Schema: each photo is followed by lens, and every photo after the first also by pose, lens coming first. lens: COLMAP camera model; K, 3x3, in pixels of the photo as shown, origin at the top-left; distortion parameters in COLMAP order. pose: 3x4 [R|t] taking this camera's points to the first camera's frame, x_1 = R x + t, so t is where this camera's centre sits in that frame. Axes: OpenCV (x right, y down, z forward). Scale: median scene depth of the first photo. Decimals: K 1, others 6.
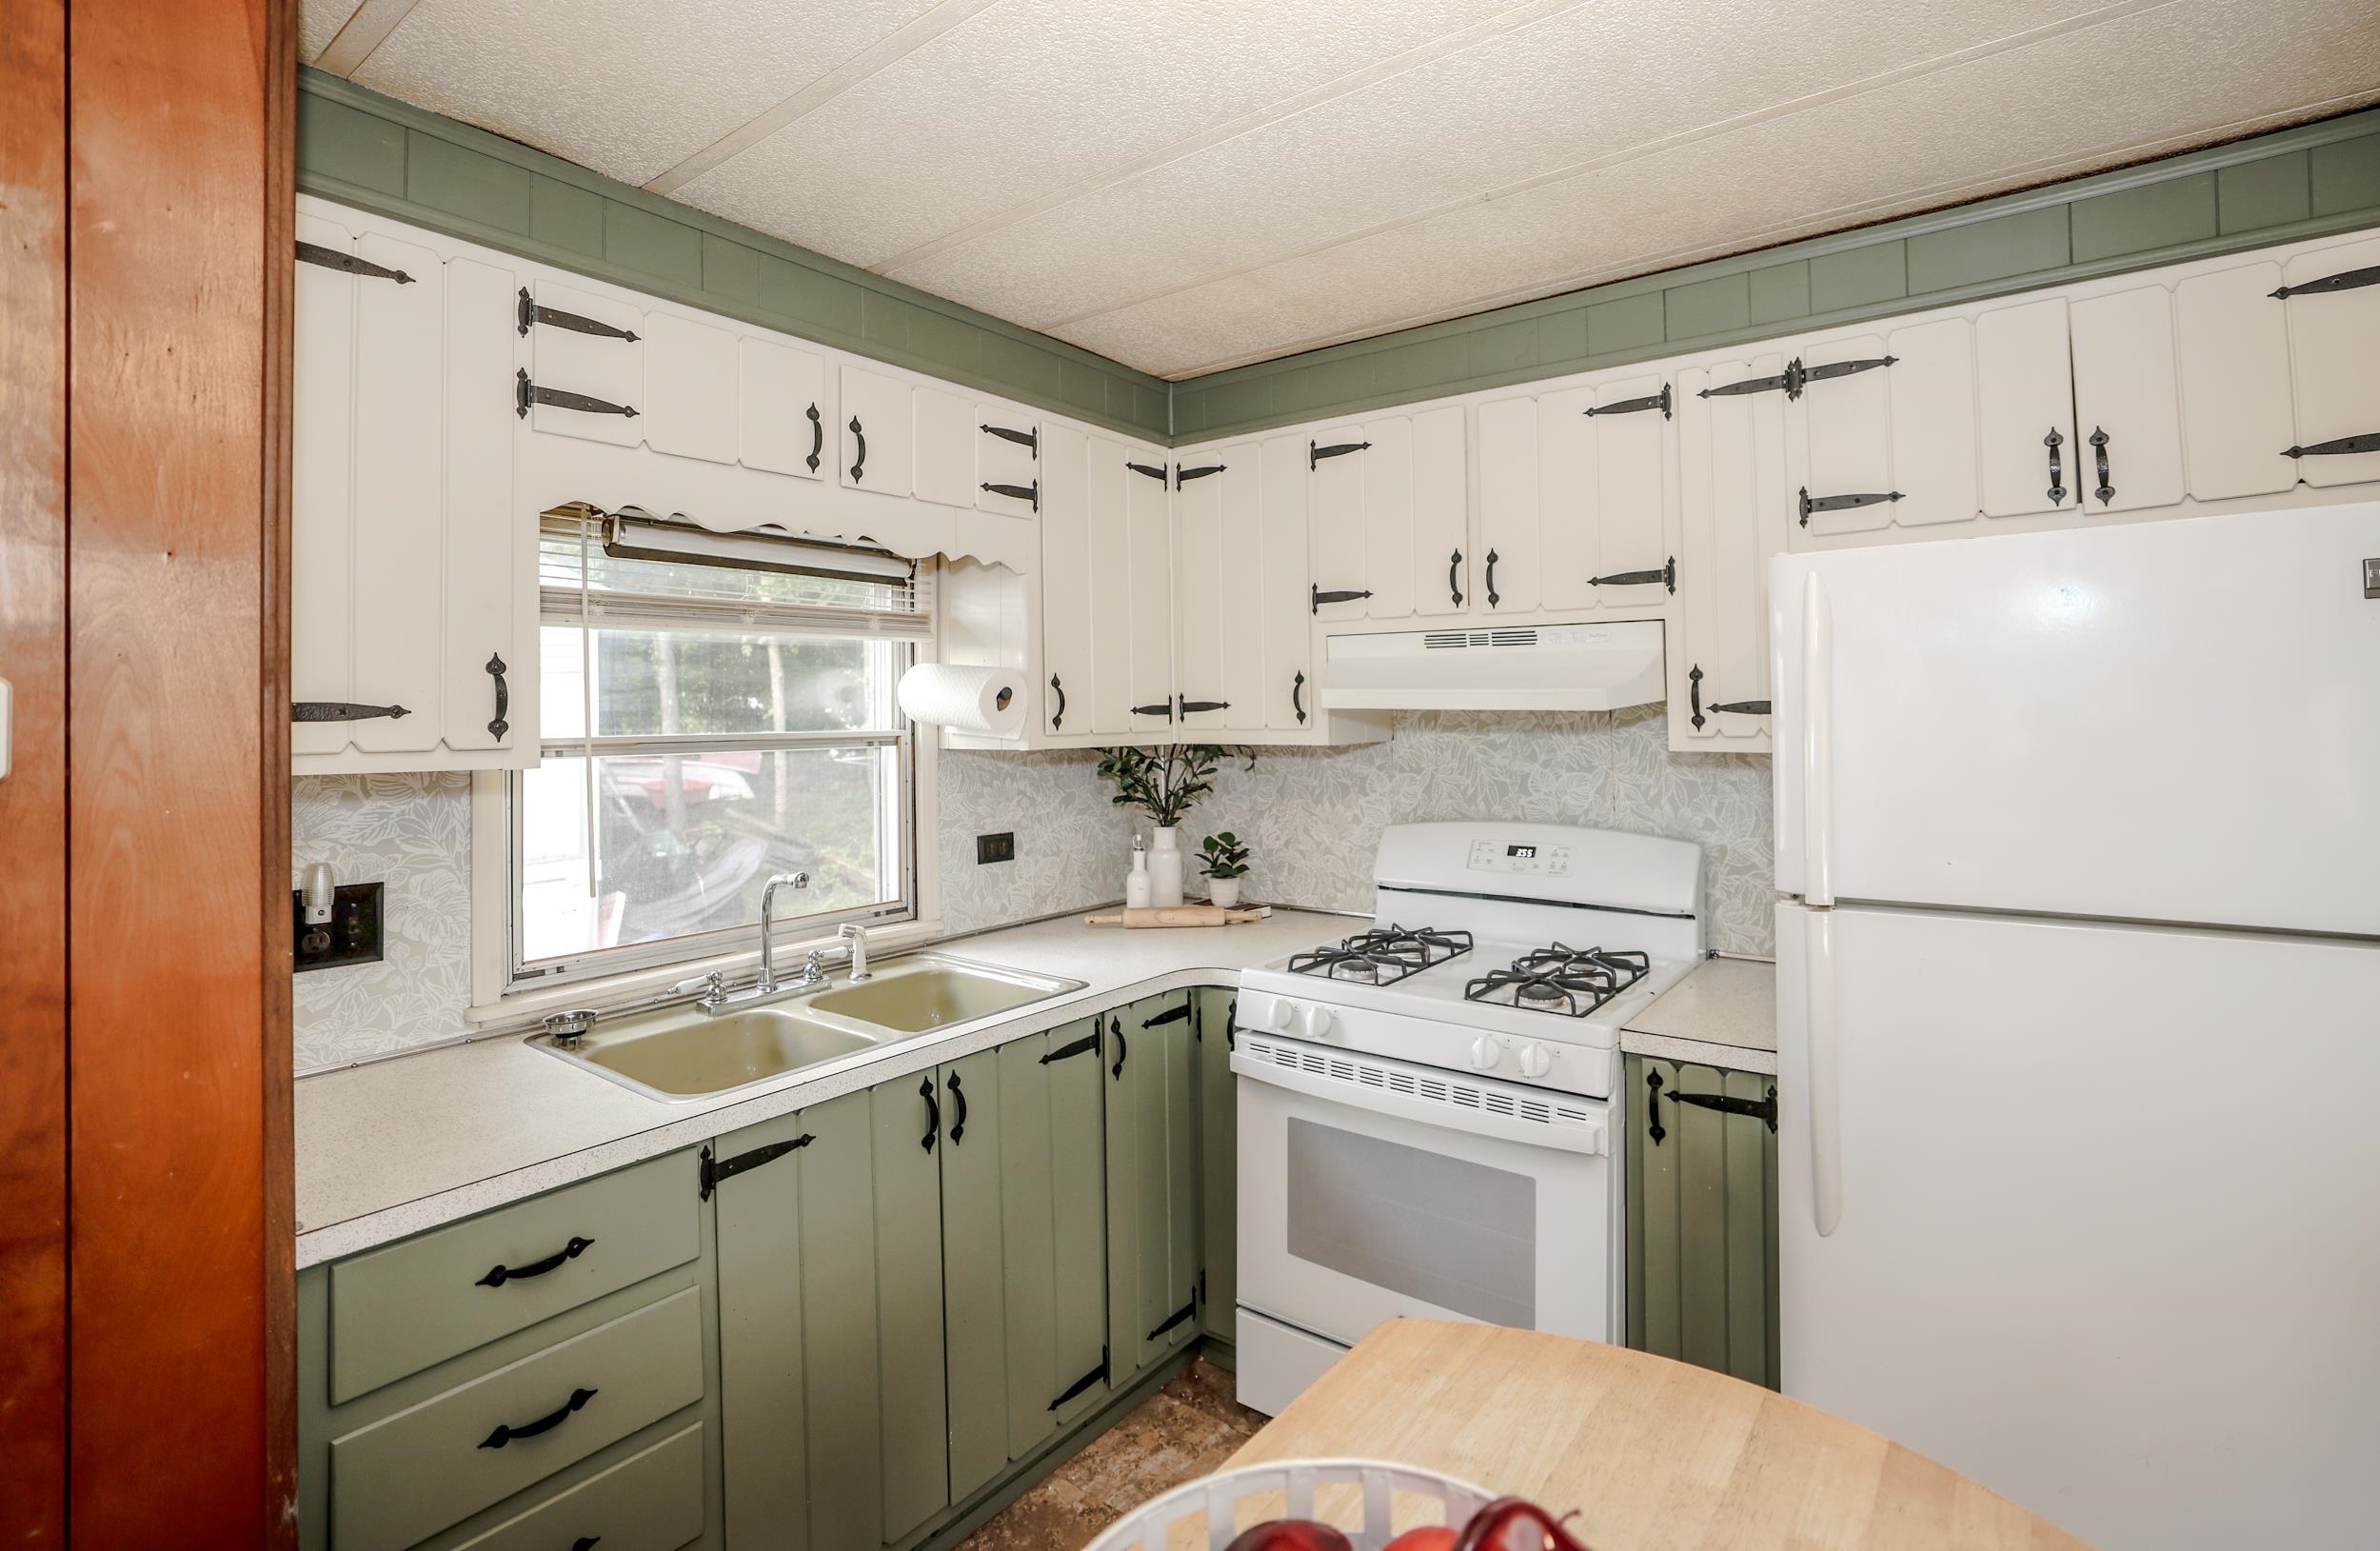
lens RADIAL K [[1090.3, 0, 1261.2], [0, 1090.3, 693.0], [0, 0, 1]] dist [-0.048063, 0.017725]
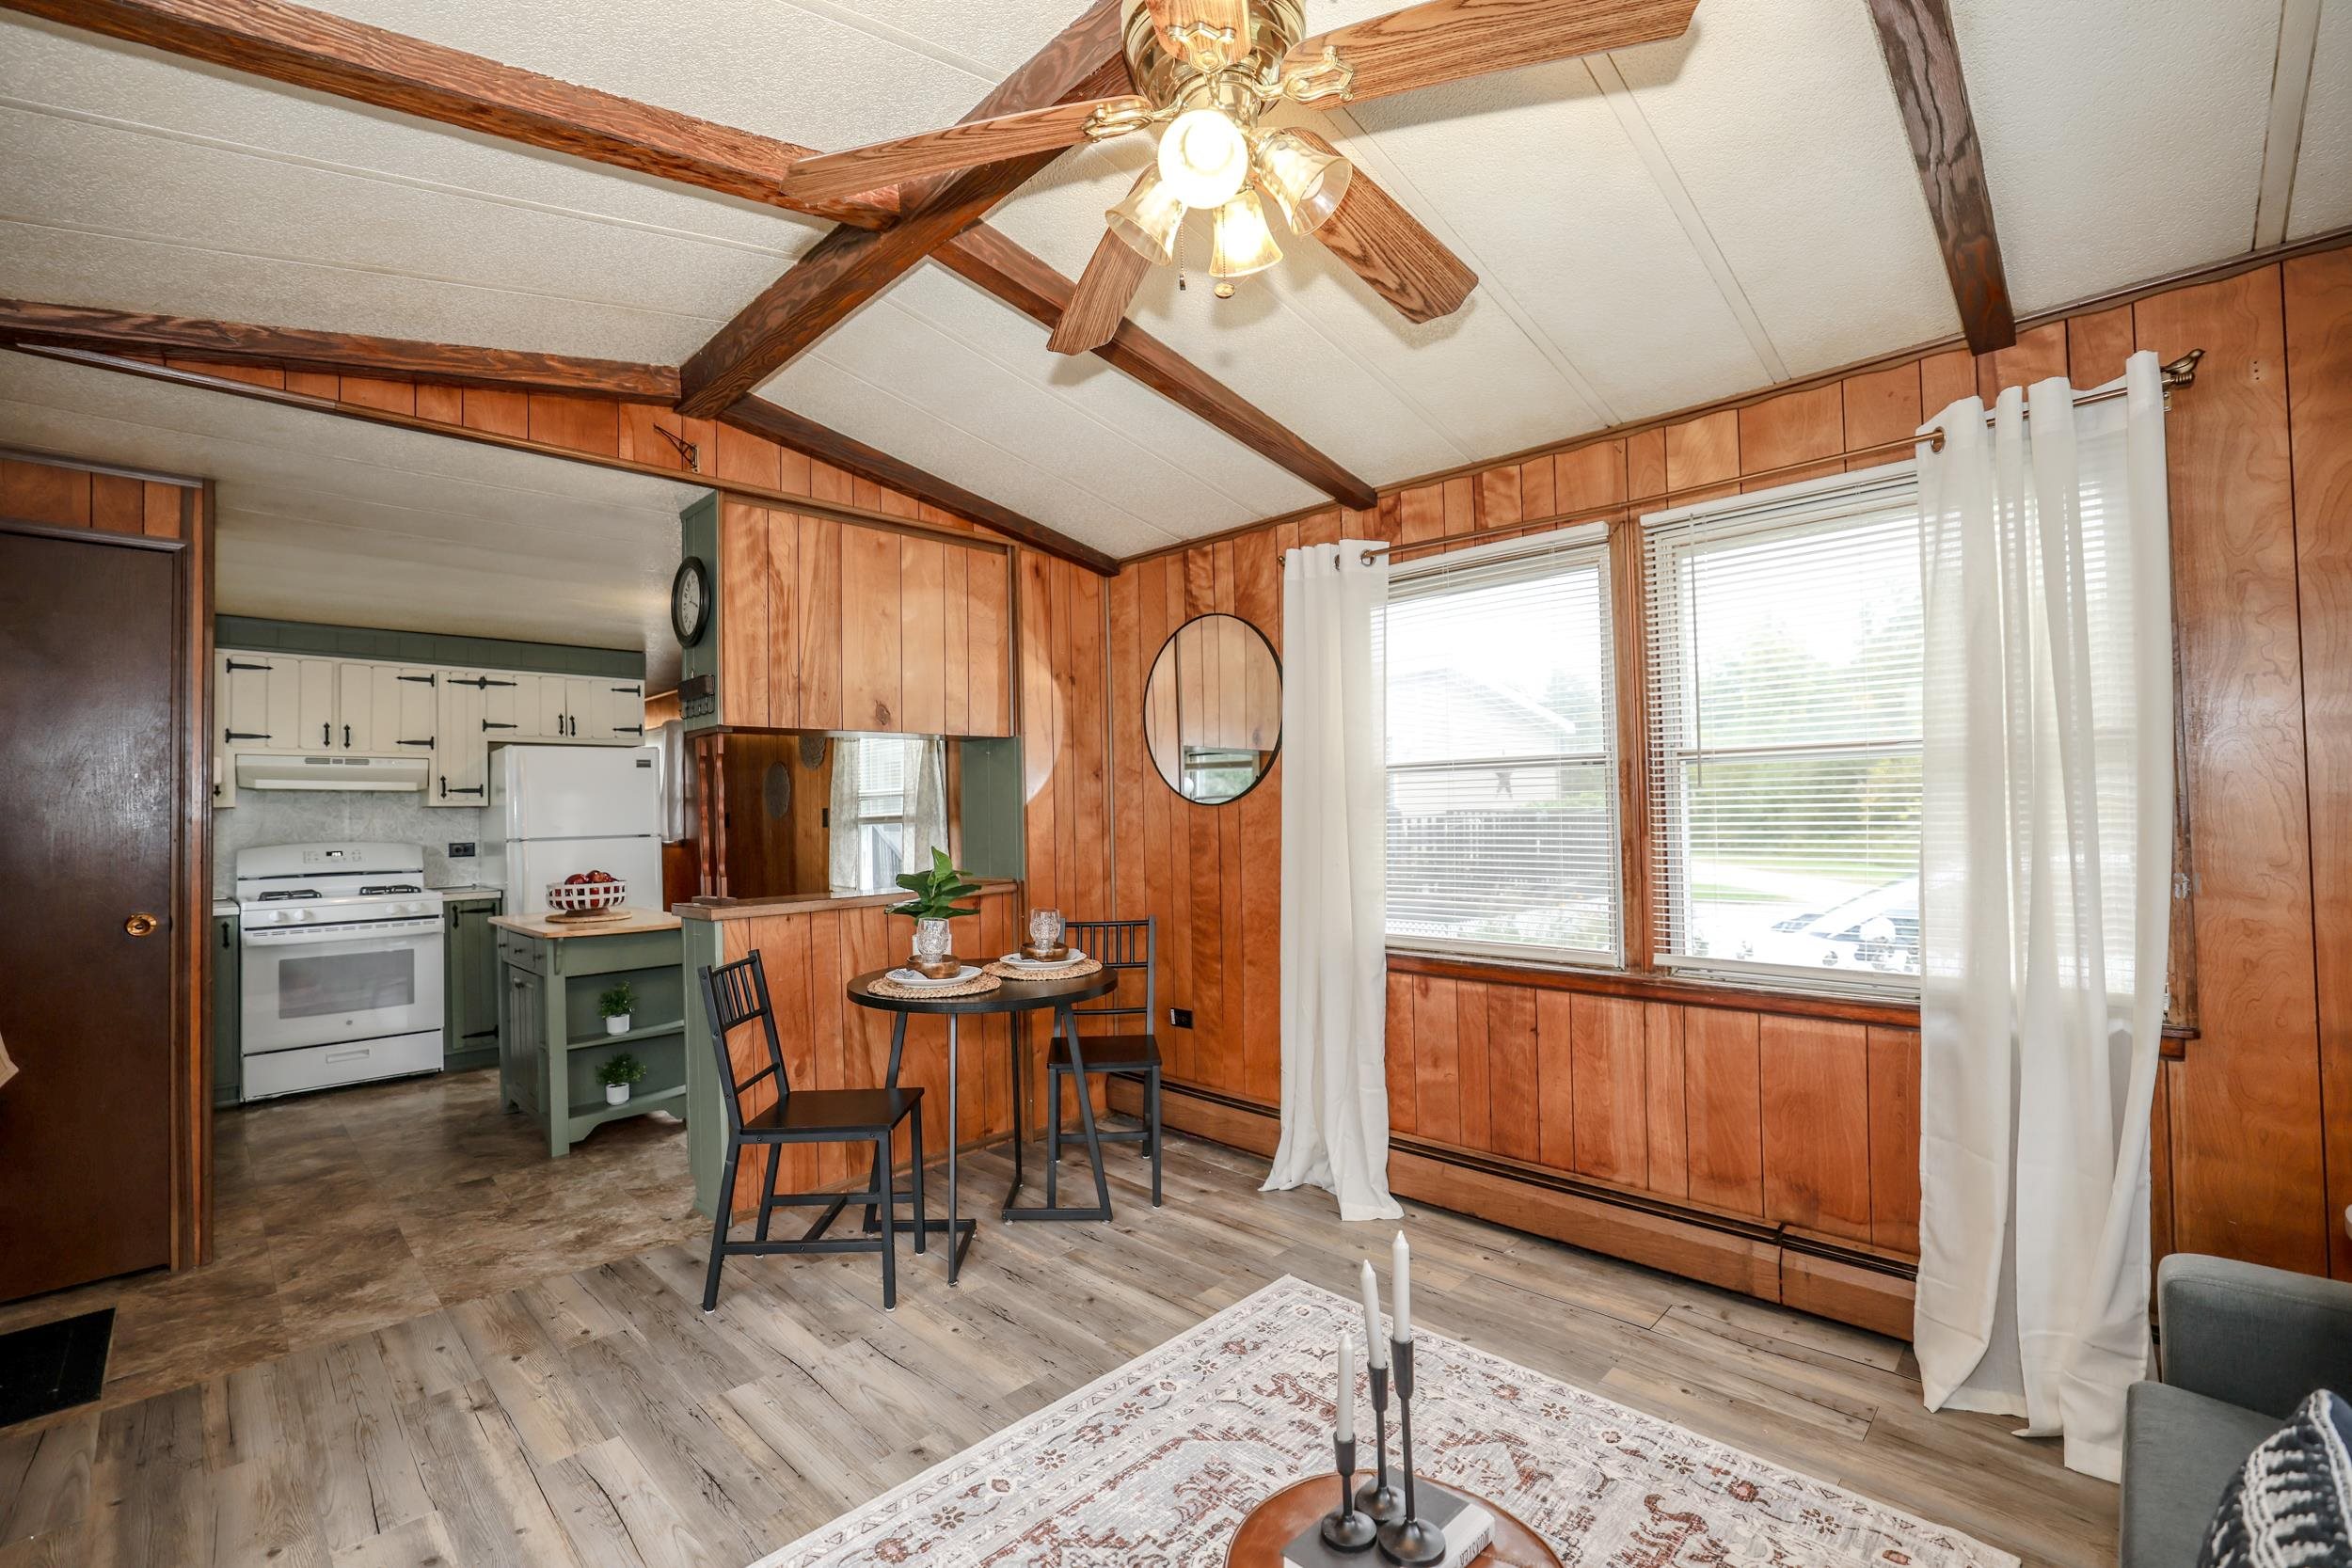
lens RADIAL K [[1014.0, 0, 1176.0], [0, 1014.0, 784.0], [0, 0, 1]] dist [-0.043843, 0.016586]
pose [[0.160277, 0.034984, 0.986452, -1.719048], [0.004230, 0.999338, -0.036128, 0.090956], [-0.987063, 0.009964, 0.160023, -1.215667]]
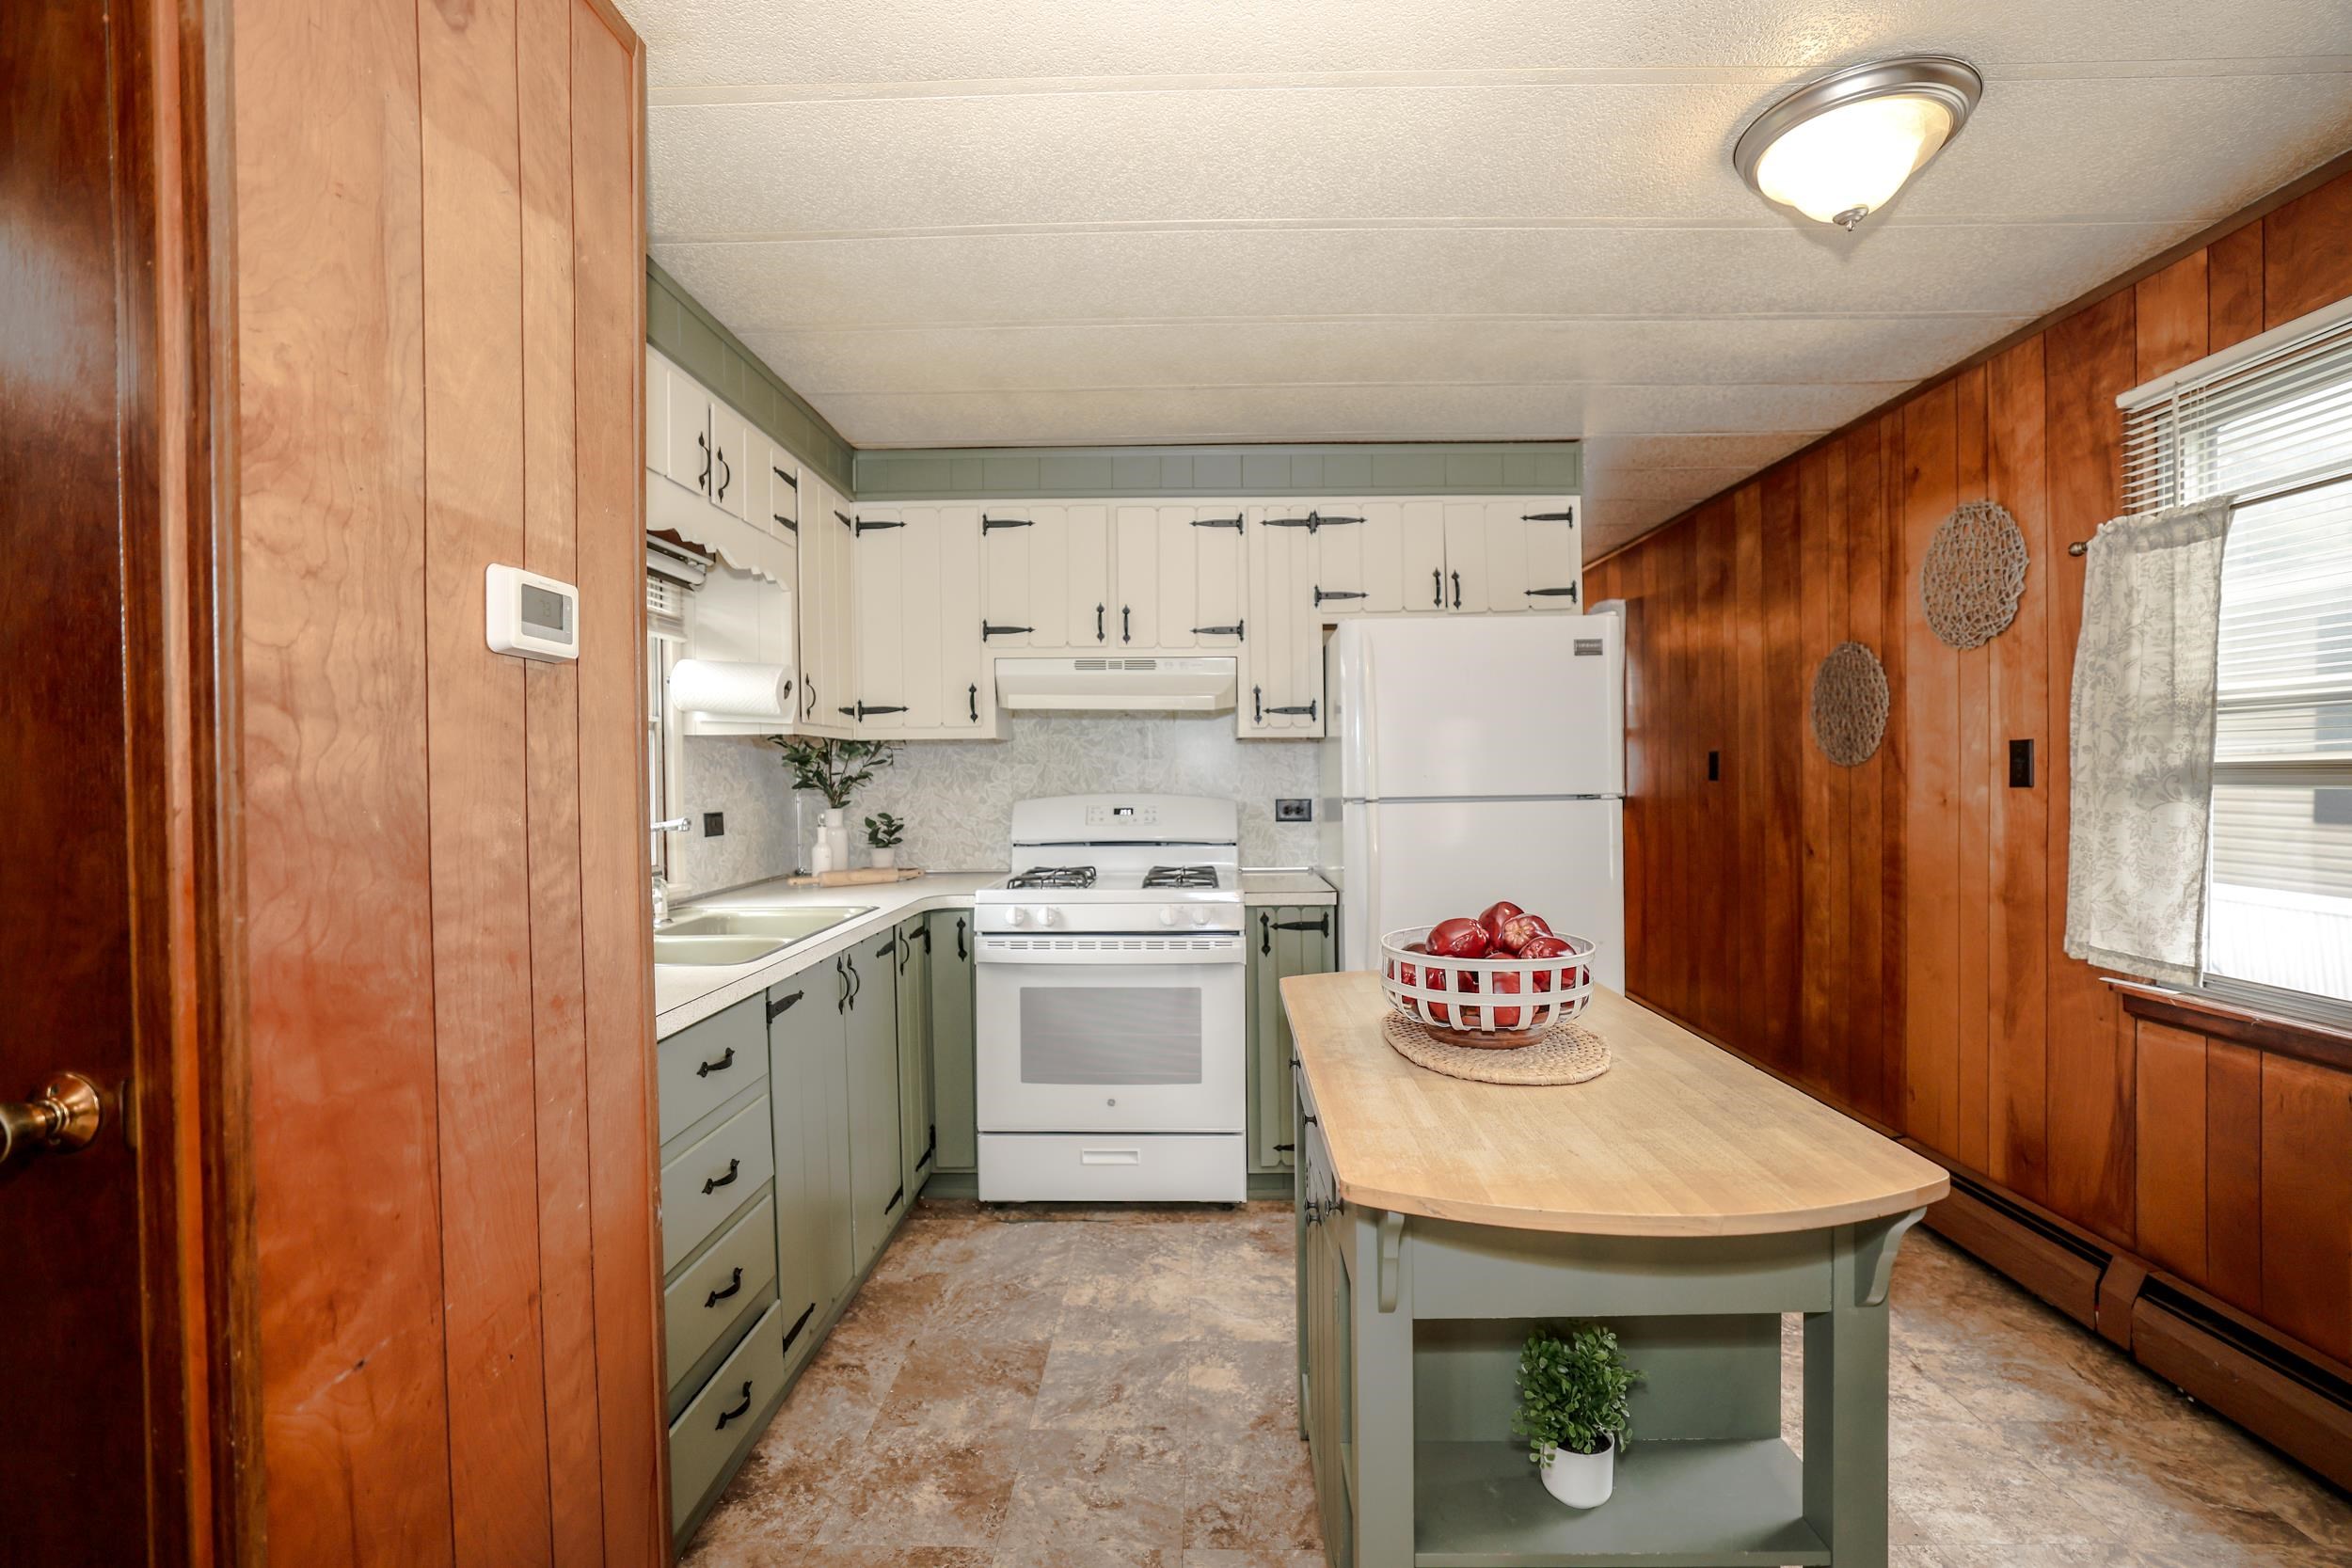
lens RADIAL K [[1032.8, 0, 1182.8], [0, 1032.8, 781.9], [0, 0, 1]] dist [-0.041328, 0.010364]
pose [[0.825572, -0.002100, 0.564293, -0.542623], [-0.009188, 0.999810, 0.017163, 0.089314], [-0.564222, -0.019354, 0.825396, -0.232397]]
